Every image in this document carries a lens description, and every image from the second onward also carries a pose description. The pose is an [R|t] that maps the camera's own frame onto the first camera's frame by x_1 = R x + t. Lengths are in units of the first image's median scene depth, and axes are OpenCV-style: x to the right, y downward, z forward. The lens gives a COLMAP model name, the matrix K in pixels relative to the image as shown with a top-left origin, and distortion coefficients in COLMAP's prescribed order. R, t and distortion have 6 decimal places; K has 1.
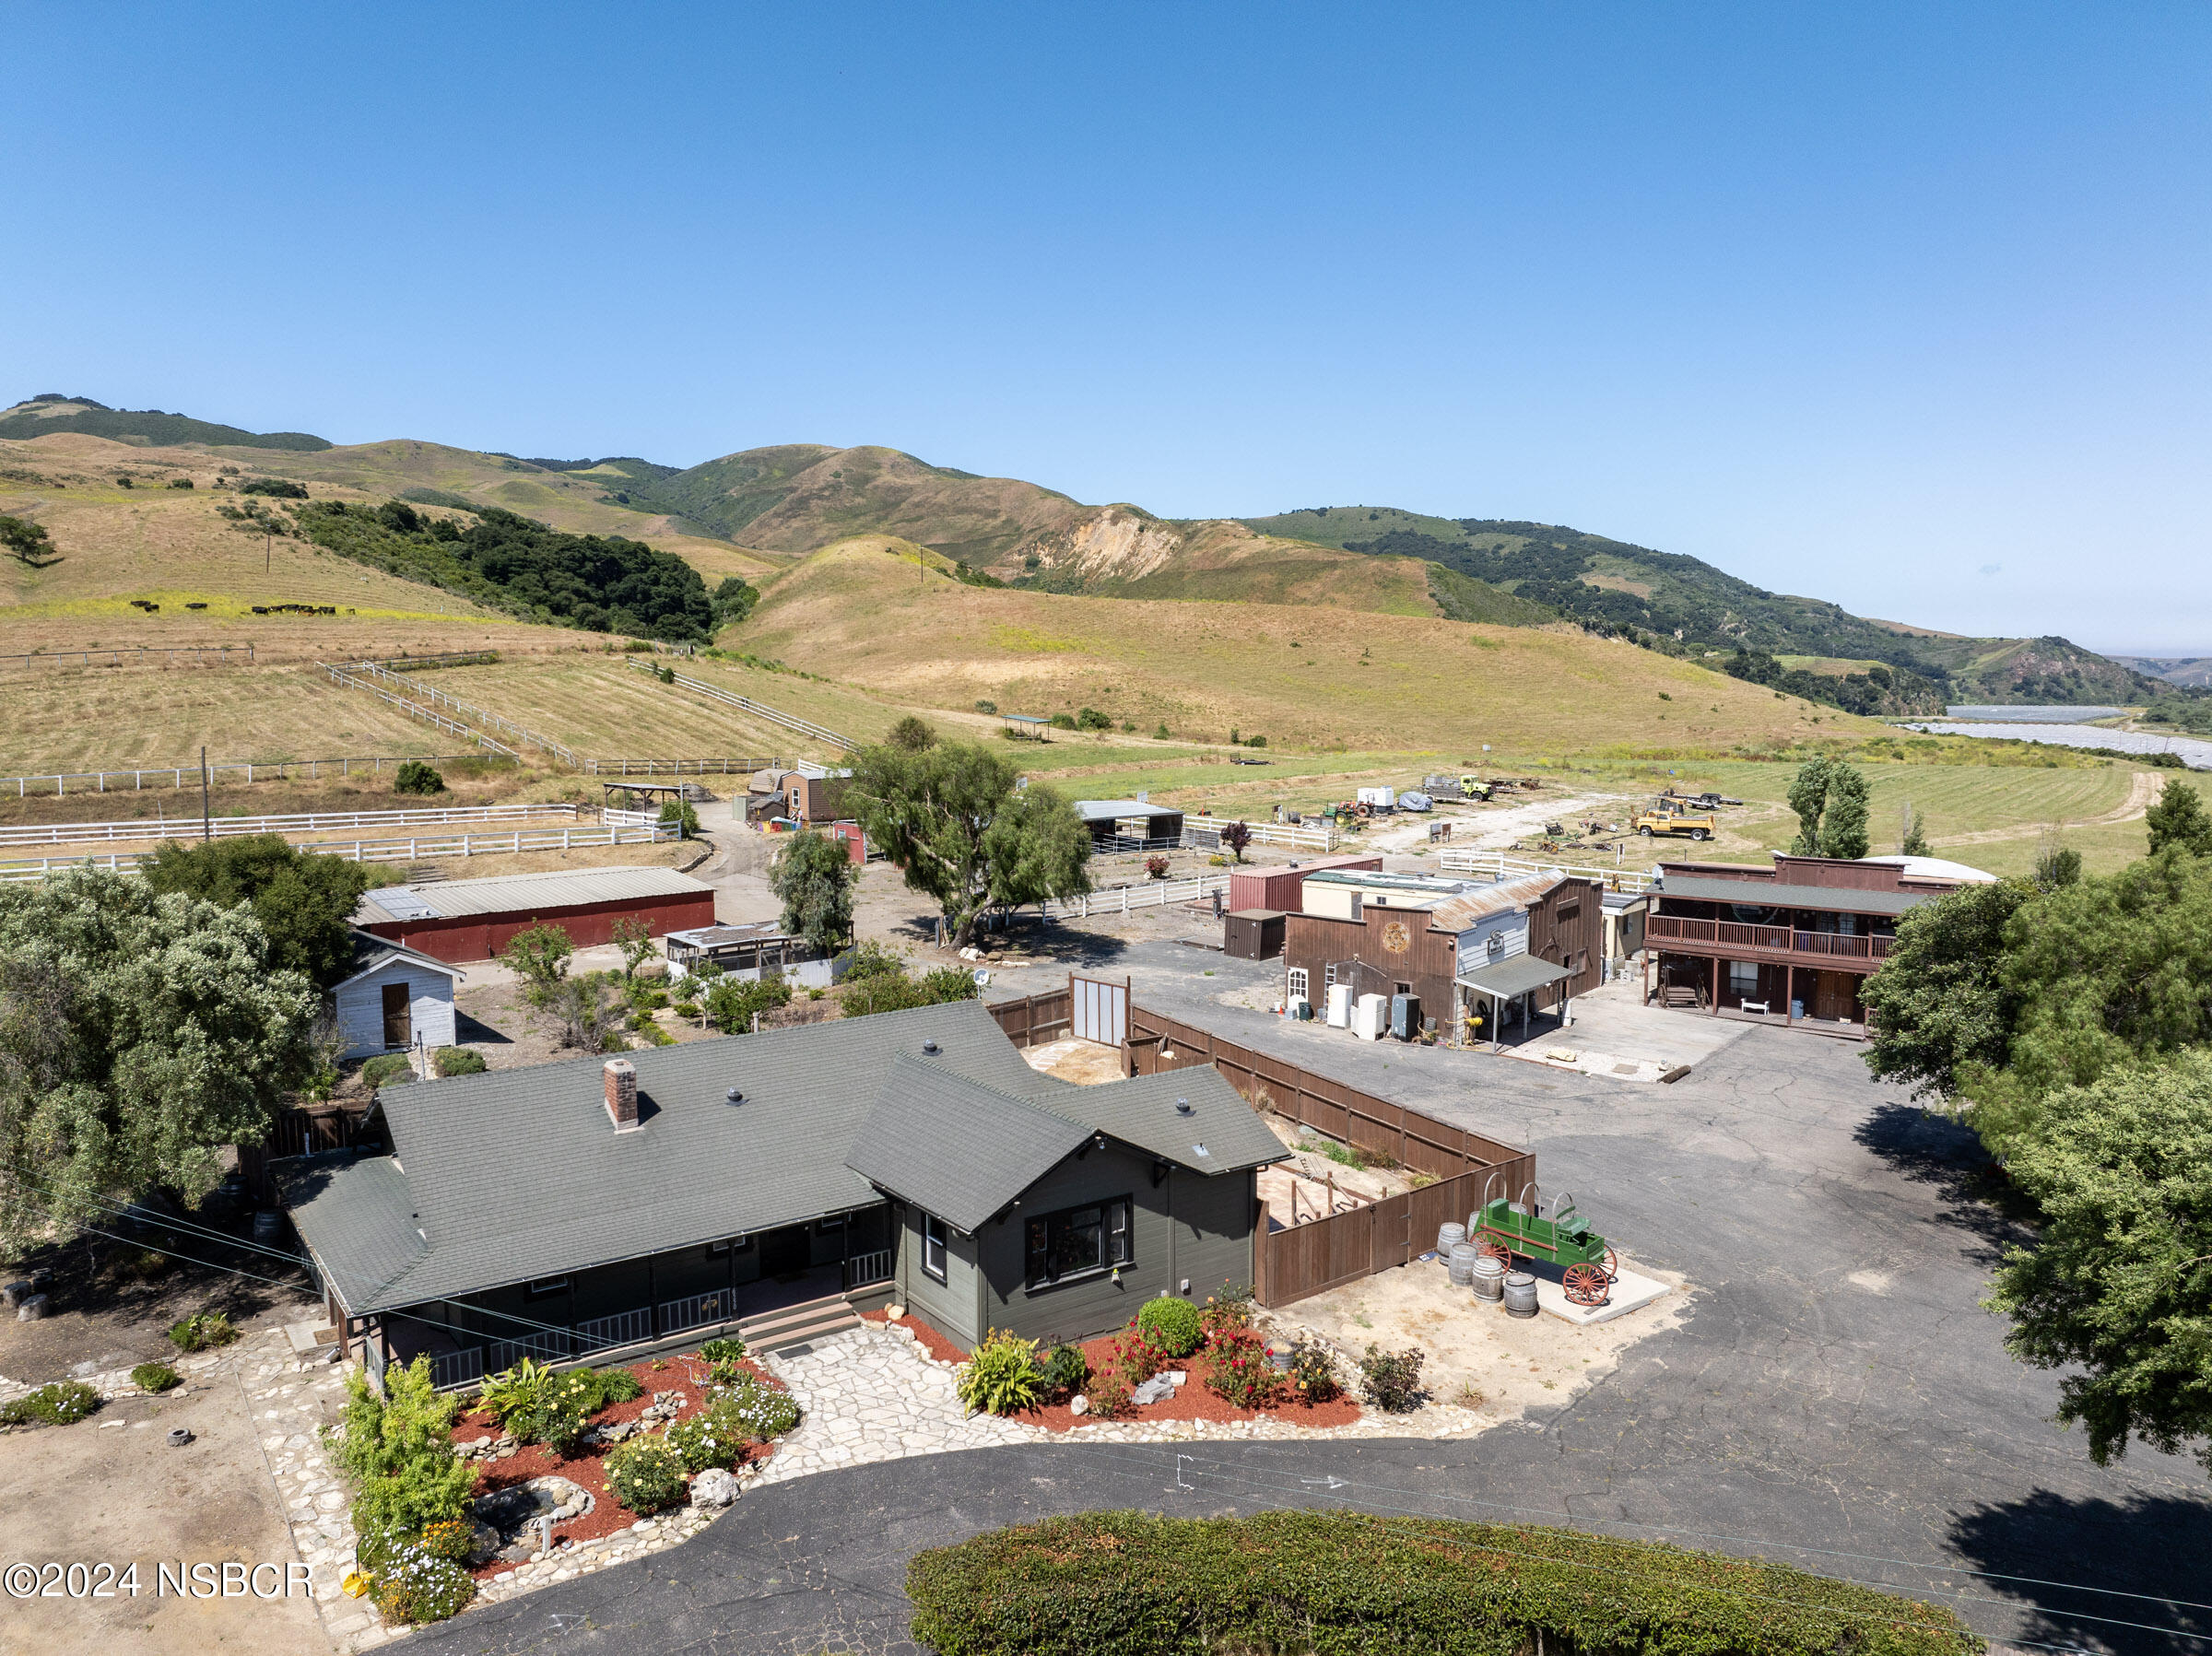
lens RADIAL K [[1557.2, 0, 1112.3], [0, 1557.2, 826.4], [0, 0, 1]] dist [-0.017207, -0.042939]
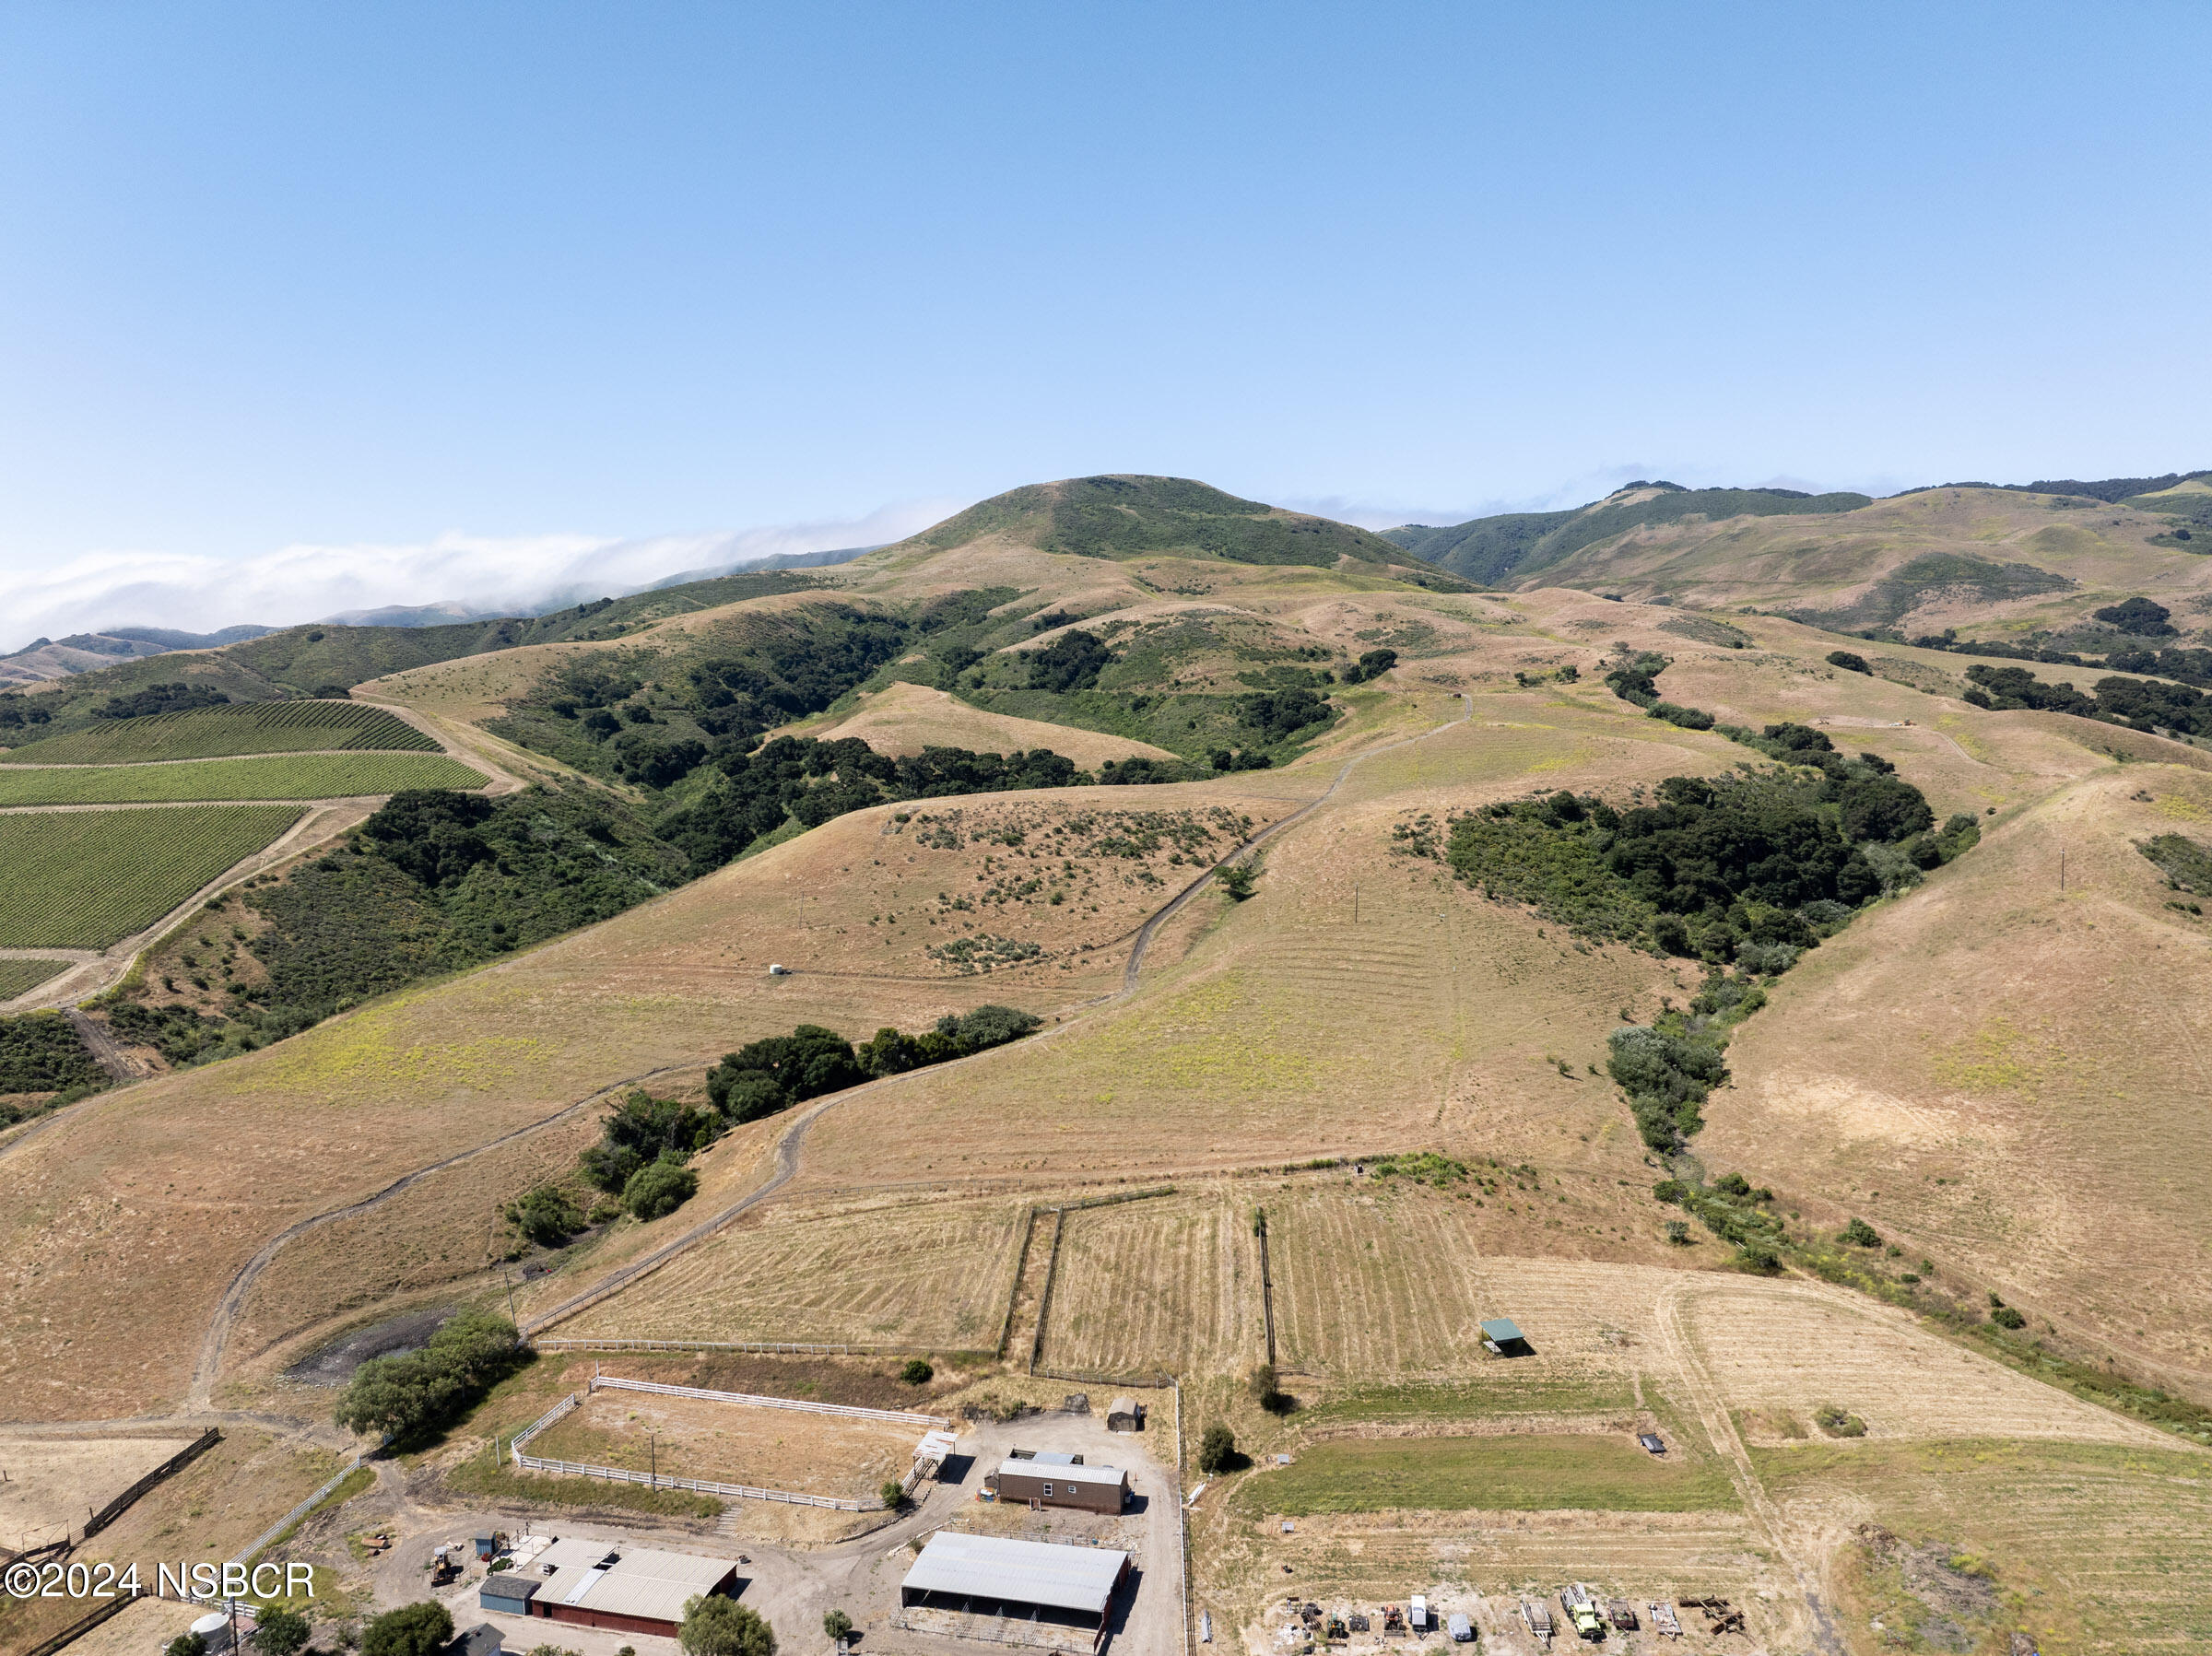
lens RADIAL K [[1557.2, 0, 1112.3], [0, 1557.2, 826.4], [0, 0, 1]] dist [-0.017207, -0.042939]
pose [[0.570050, 0.059772, -0.819433, 0.093316], [-0.056897, 0.997828, 0.033204, -0.061818], [0.819638, 0.027696, 0.572212, 0.013751]]
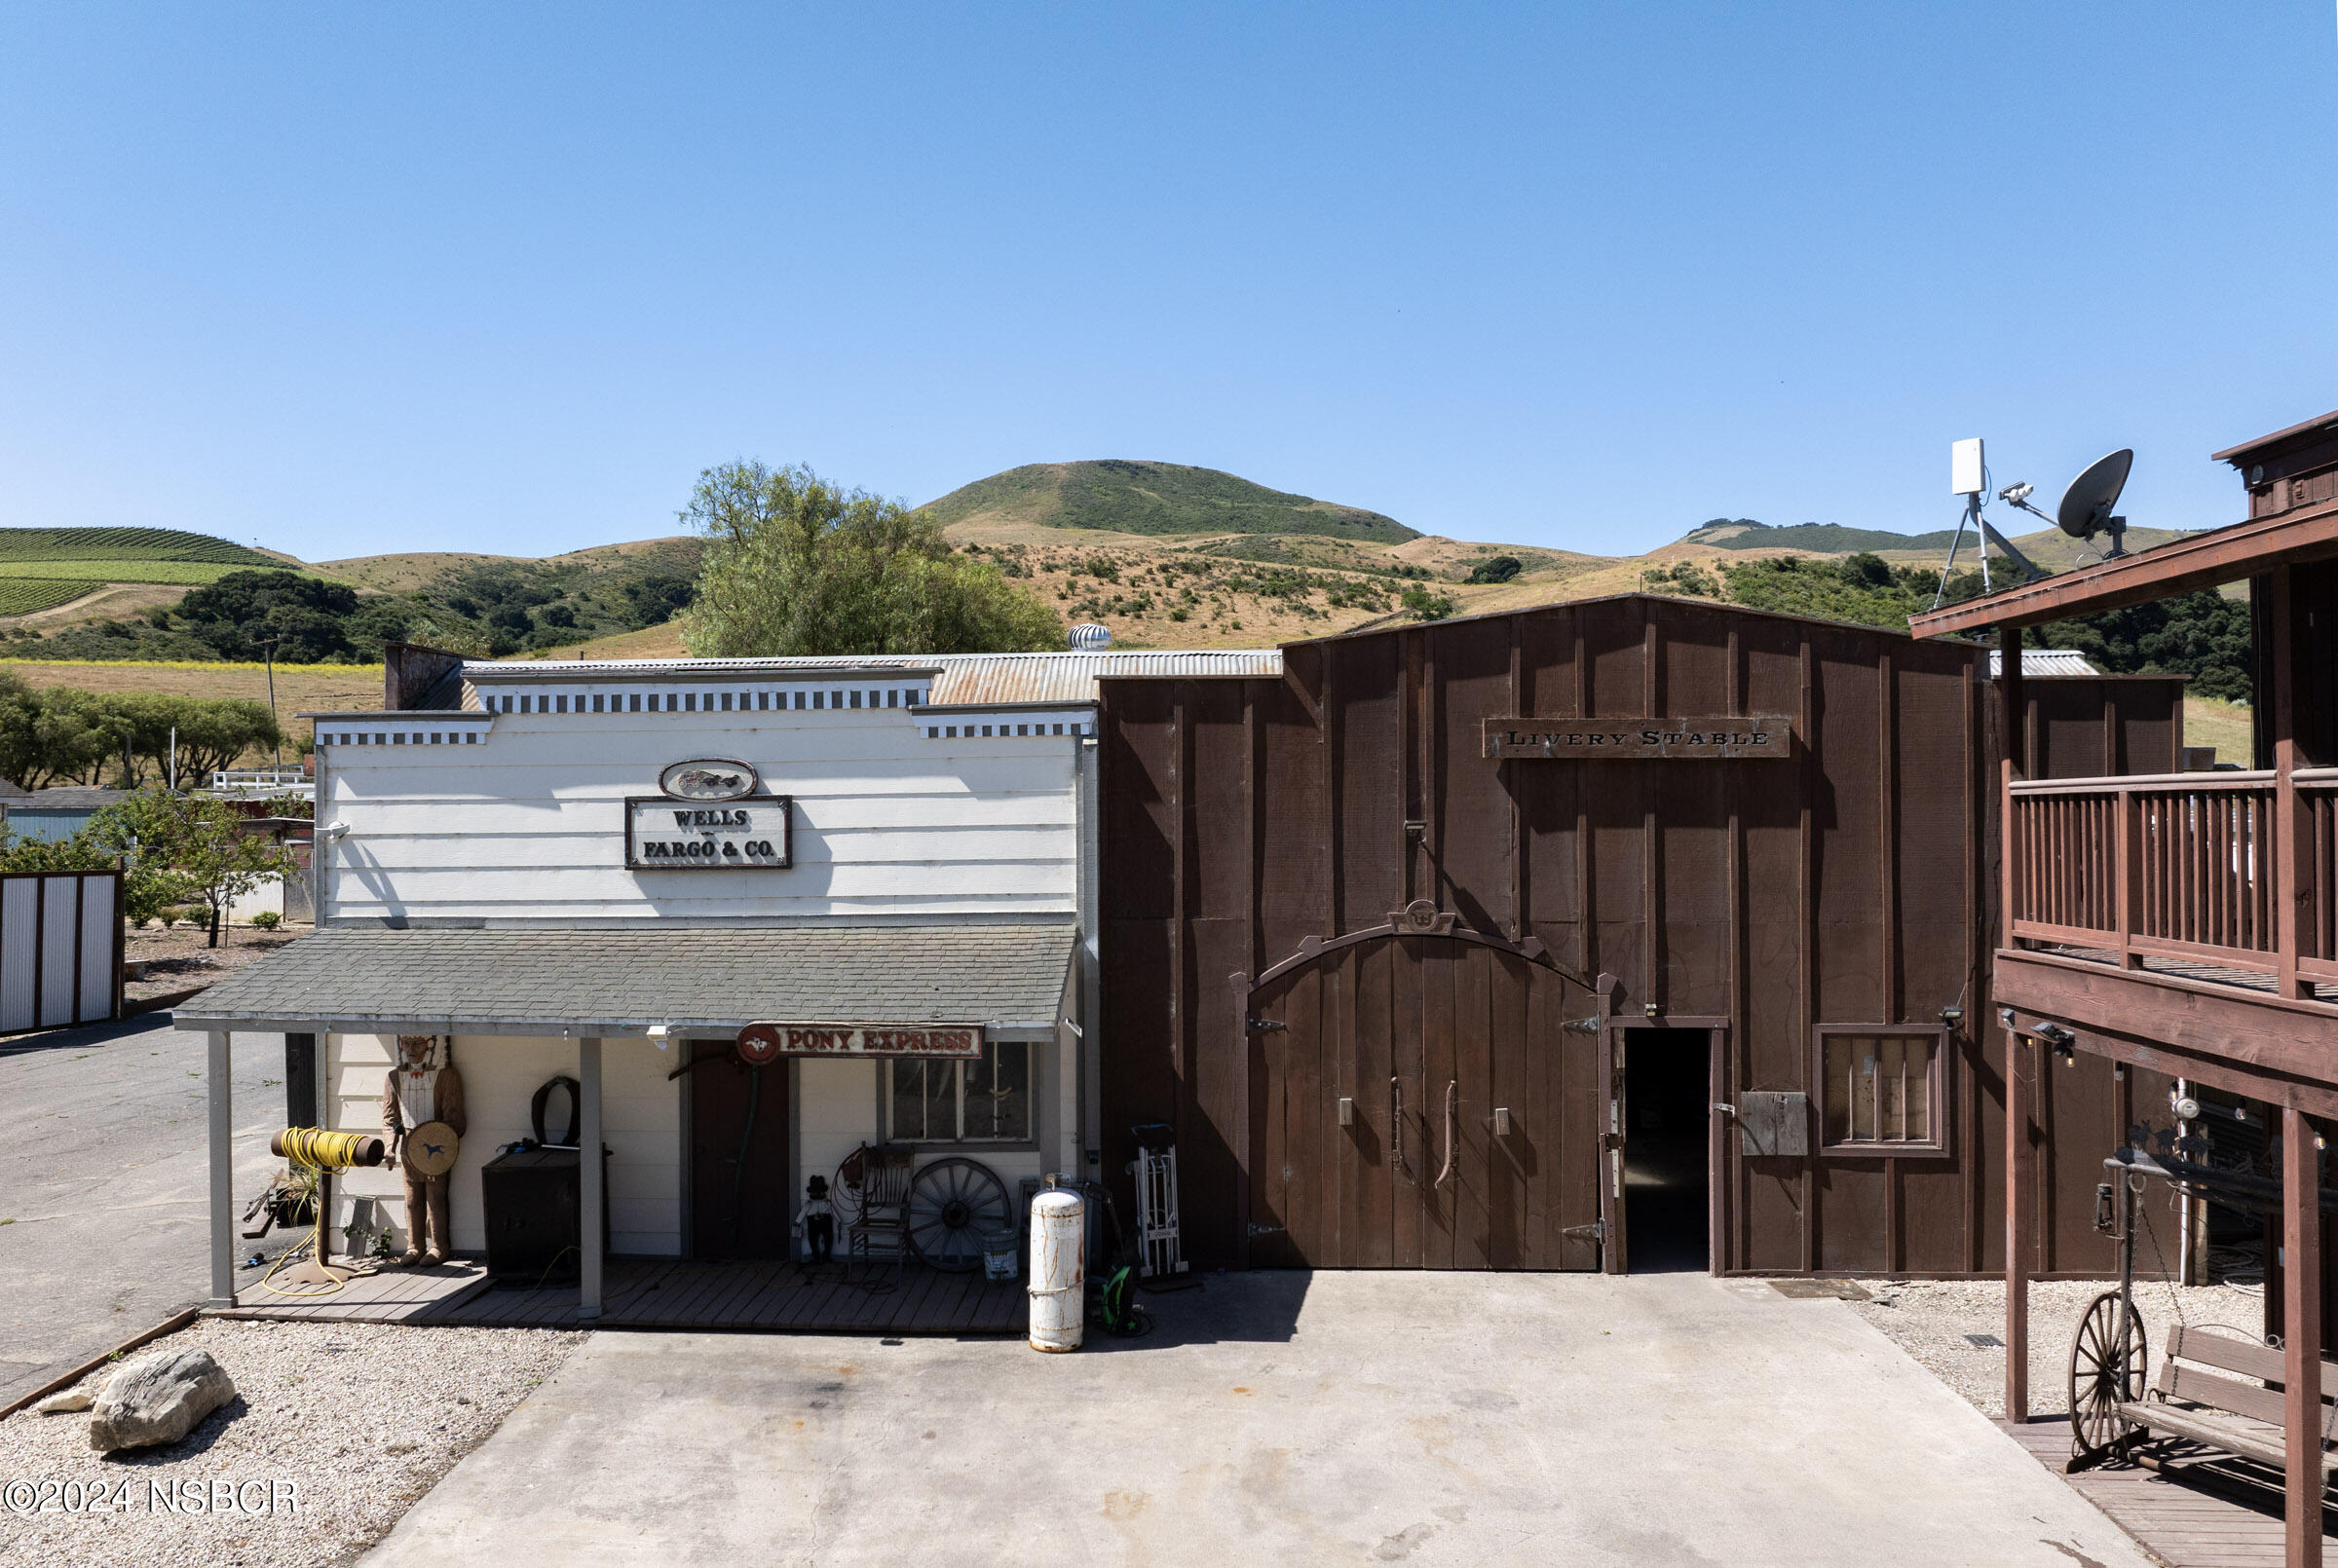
lens RADIAL K [[1759.8, 0, 1113.3], [0, 1759.8, 785.5], [0, 0, 1]] dist [-0.009054, -0.072631]
pose [[0.582924, -0.008126, -0.812486, 0.020738], [-0.080152, 0.994498, -0.067451, 0.003648], [0.808564, 0.104441, 0.579065, 0.040446]]
